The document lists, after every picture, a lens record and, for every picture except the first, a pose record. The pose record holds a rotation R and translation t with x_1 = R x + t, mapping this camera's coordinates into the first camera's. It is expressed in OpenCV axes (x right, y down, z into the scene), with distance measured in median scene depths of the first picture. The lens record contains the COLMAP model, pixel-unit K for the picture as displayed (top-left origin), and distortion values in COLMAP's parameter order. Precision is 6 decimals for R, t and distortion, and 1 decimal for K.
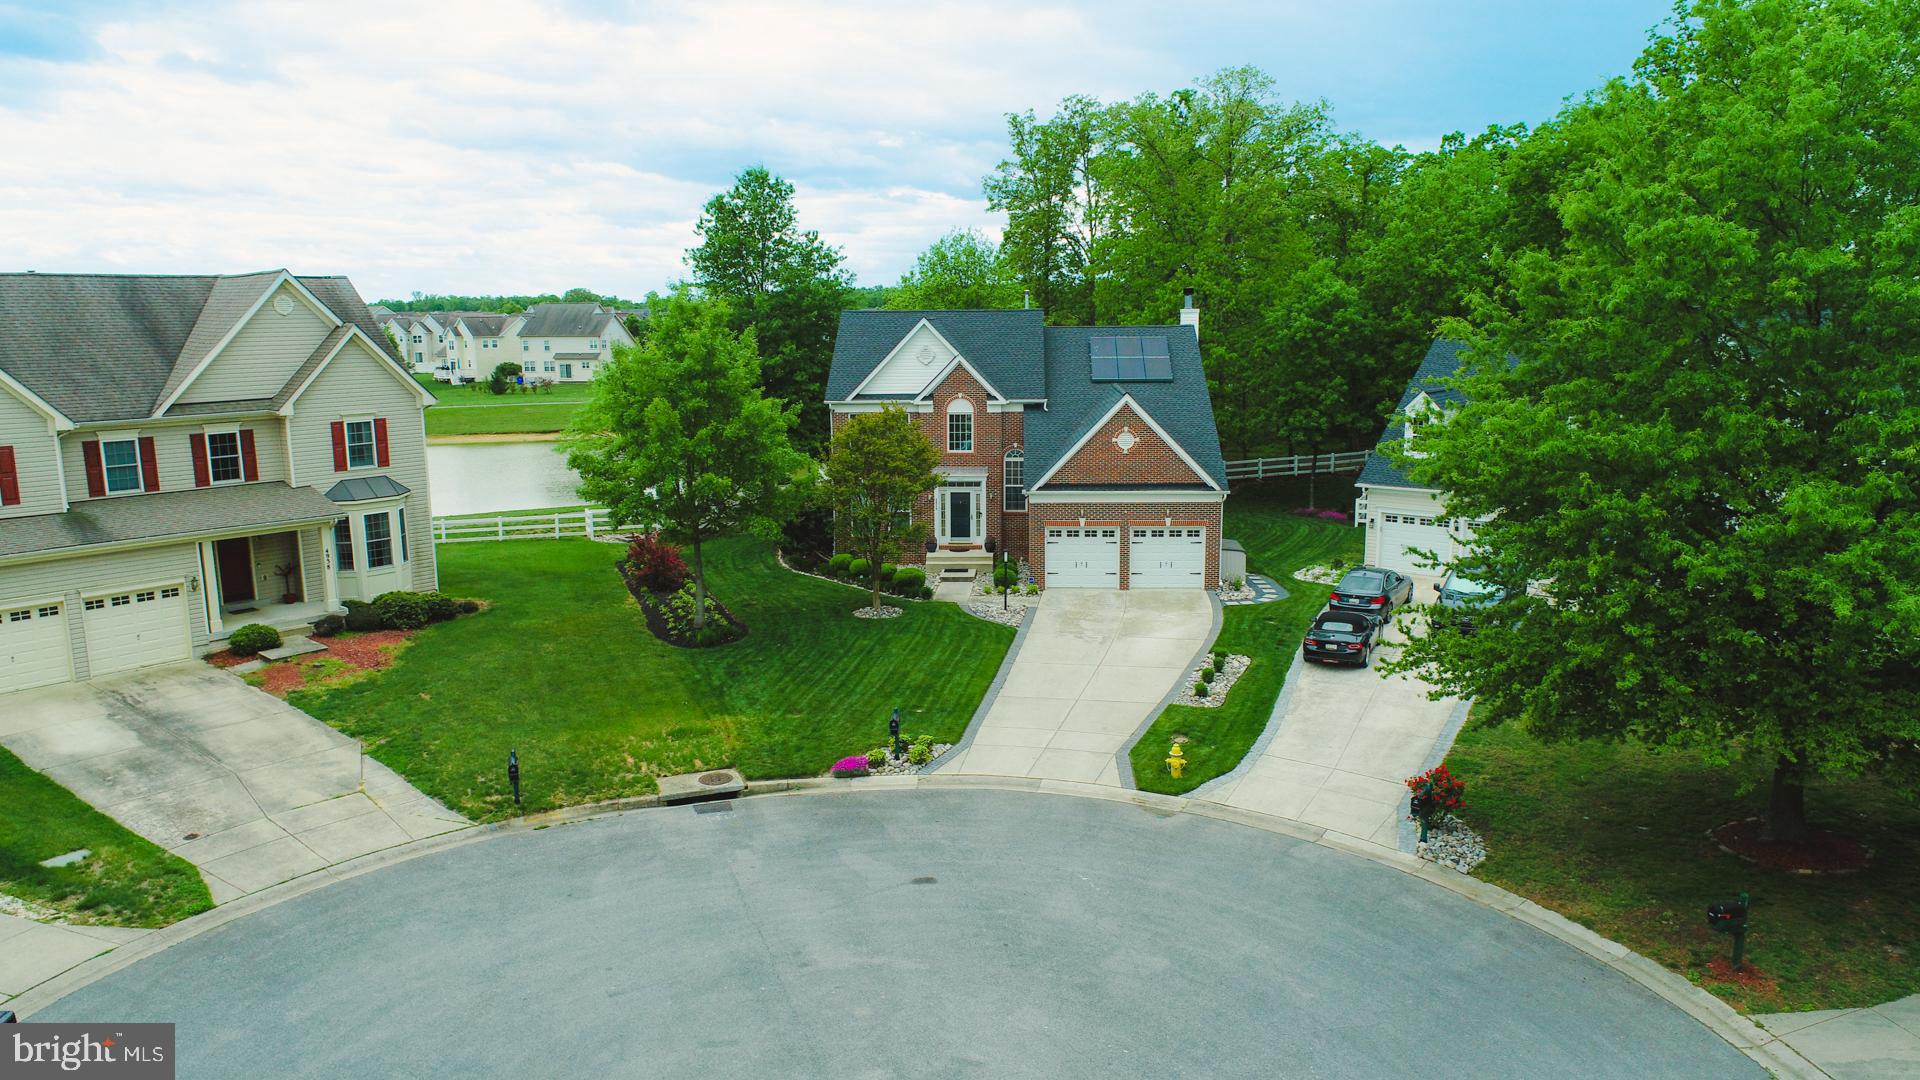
lens RADIAL K [[1302.6, 0, 971.5], [0, 1302.6, 540.8], [0, 0, 1]] dist [-0.008395, -0.000848]
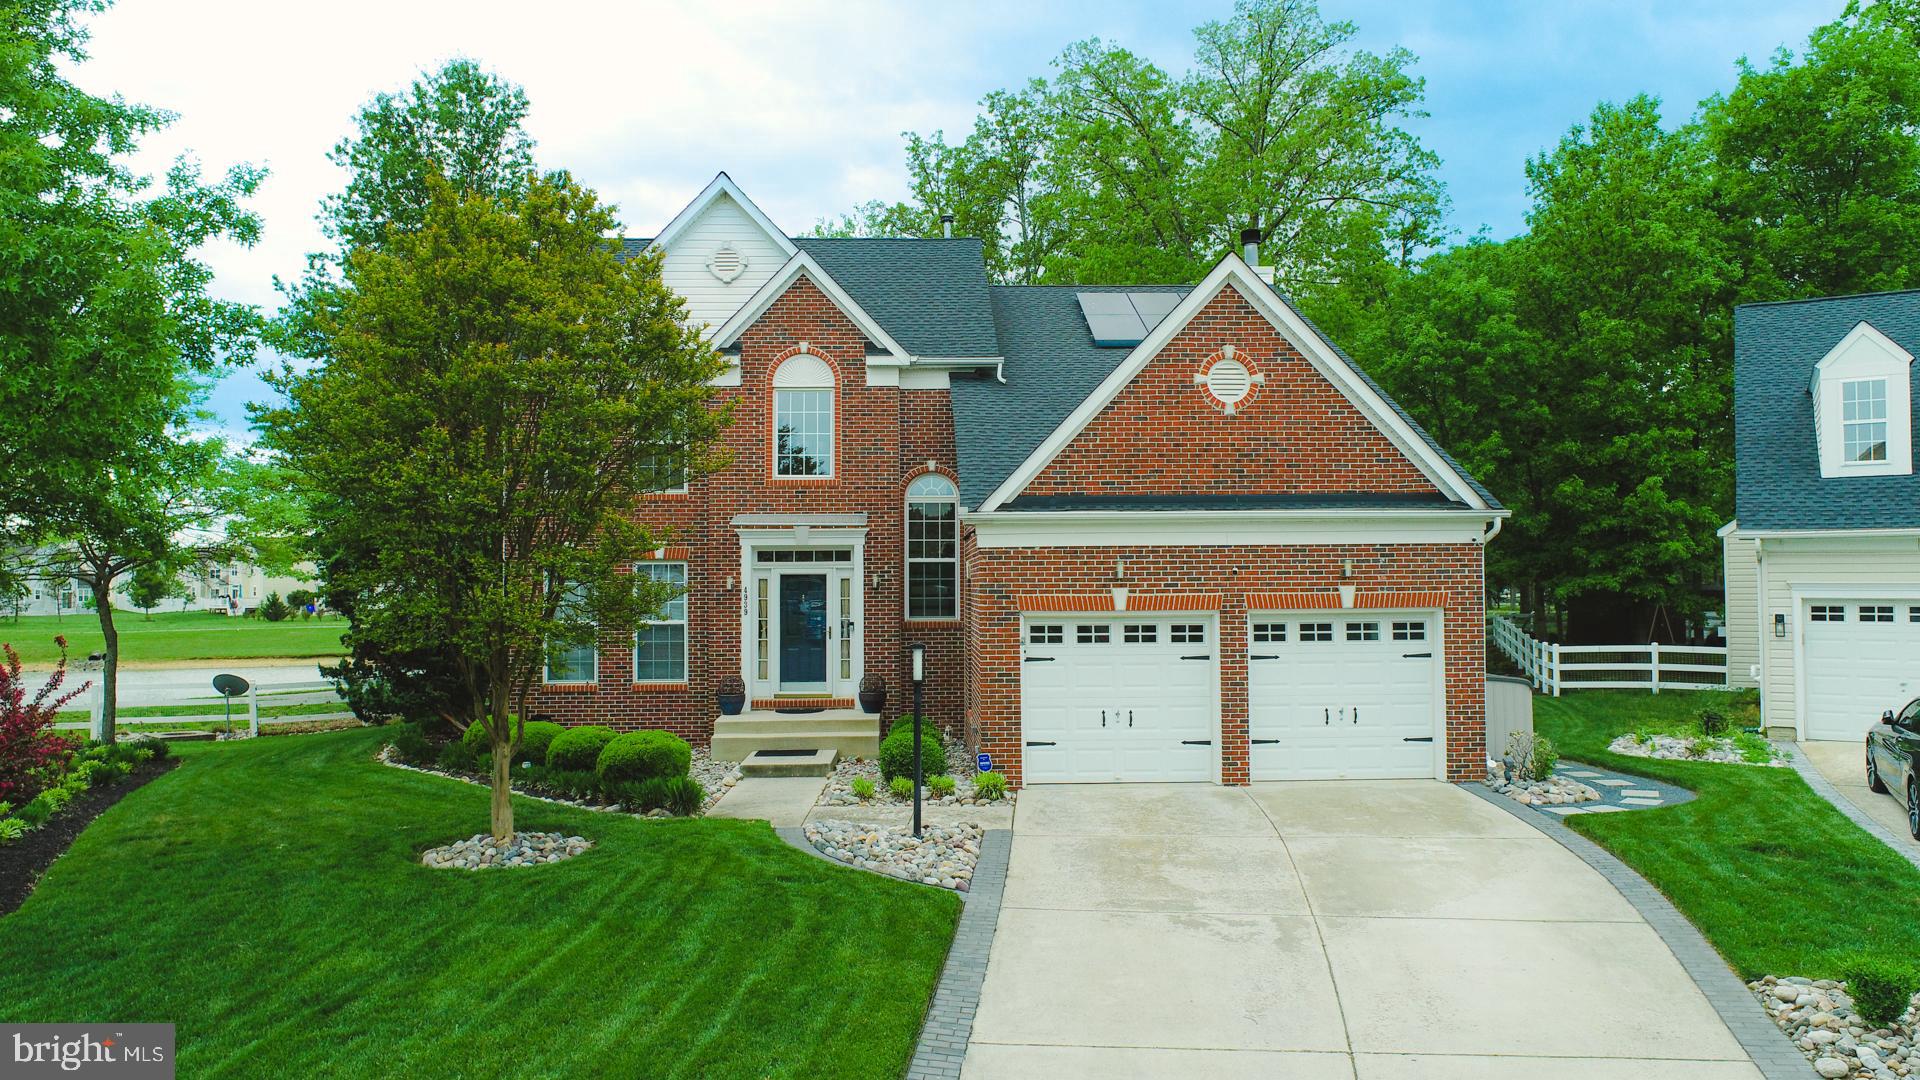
lens RADIAL K [[1302.6, 0, 971.5], [0, 1302.6, 540.8], [0, 0, 1]] dist [-0.008395, -0.000848]
pose [[0.996657, 0.002774, 0.081655, 0.012162], [0.014362, 0.977911, -0.208528, 0.044498], [-0.080429, 0.209003, 0.974602, 0.616623]]
